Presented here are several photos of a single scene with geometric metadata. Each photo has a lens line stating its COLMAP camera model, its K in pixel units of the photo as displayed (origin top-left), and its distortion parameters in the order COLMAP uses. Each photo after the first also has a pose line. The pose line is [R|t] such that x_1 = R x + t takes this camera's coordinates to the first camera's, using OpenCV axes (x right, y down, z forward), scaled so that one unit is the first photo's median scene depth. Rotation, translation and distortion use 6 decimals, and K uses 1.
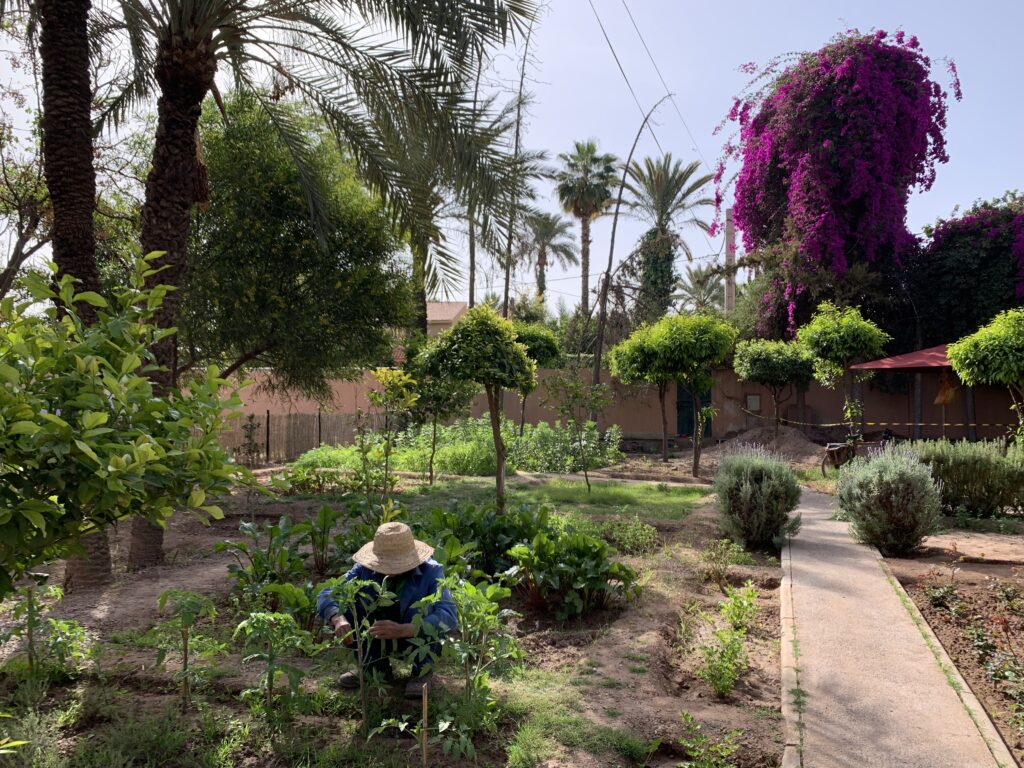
lens RADIAL K [[777.0, 0, 512.1], [0, 777.0, 384.1], [0, 0, 1]] dist [-0.000411, 0.002807]
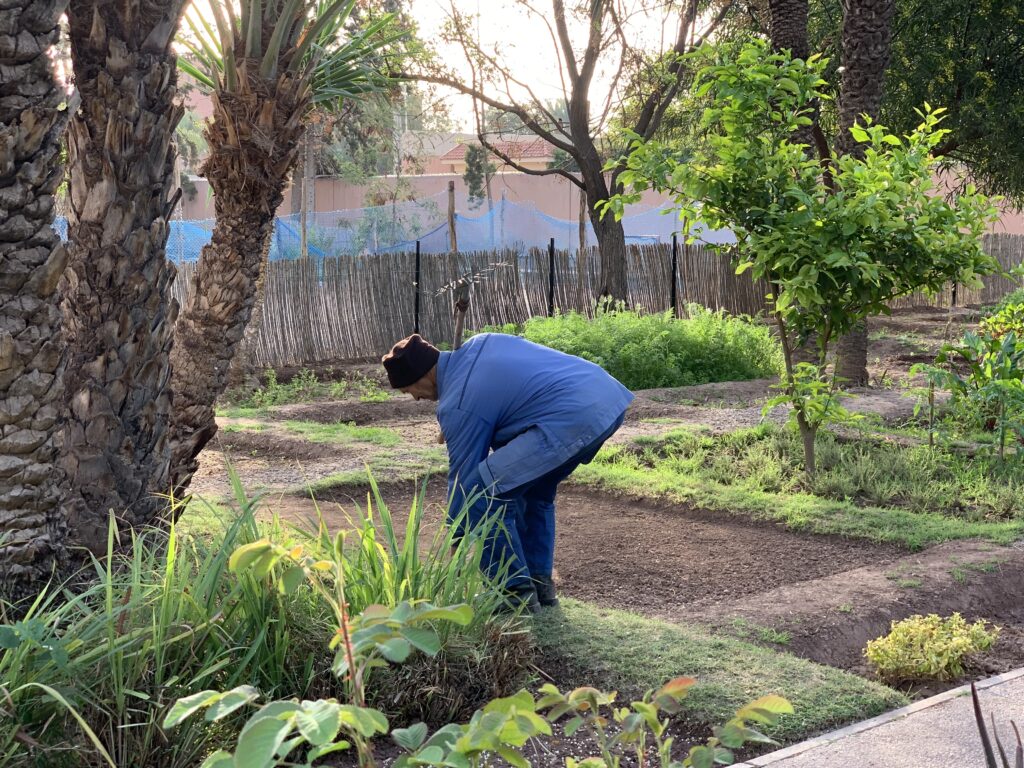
lens RADIAL K [[1562.1, 0, 512.3], [0, 1562.1, 383.1], [0, 0, 1]] dist [0.027805, 0.000000]
pose [[0.849923, 0.052201, -0.524315, 0.407437], [0.015127, 0.992253, 0.123310, -0.030284], [0.526690, -0.112735, 0.842549, -1.858013]]
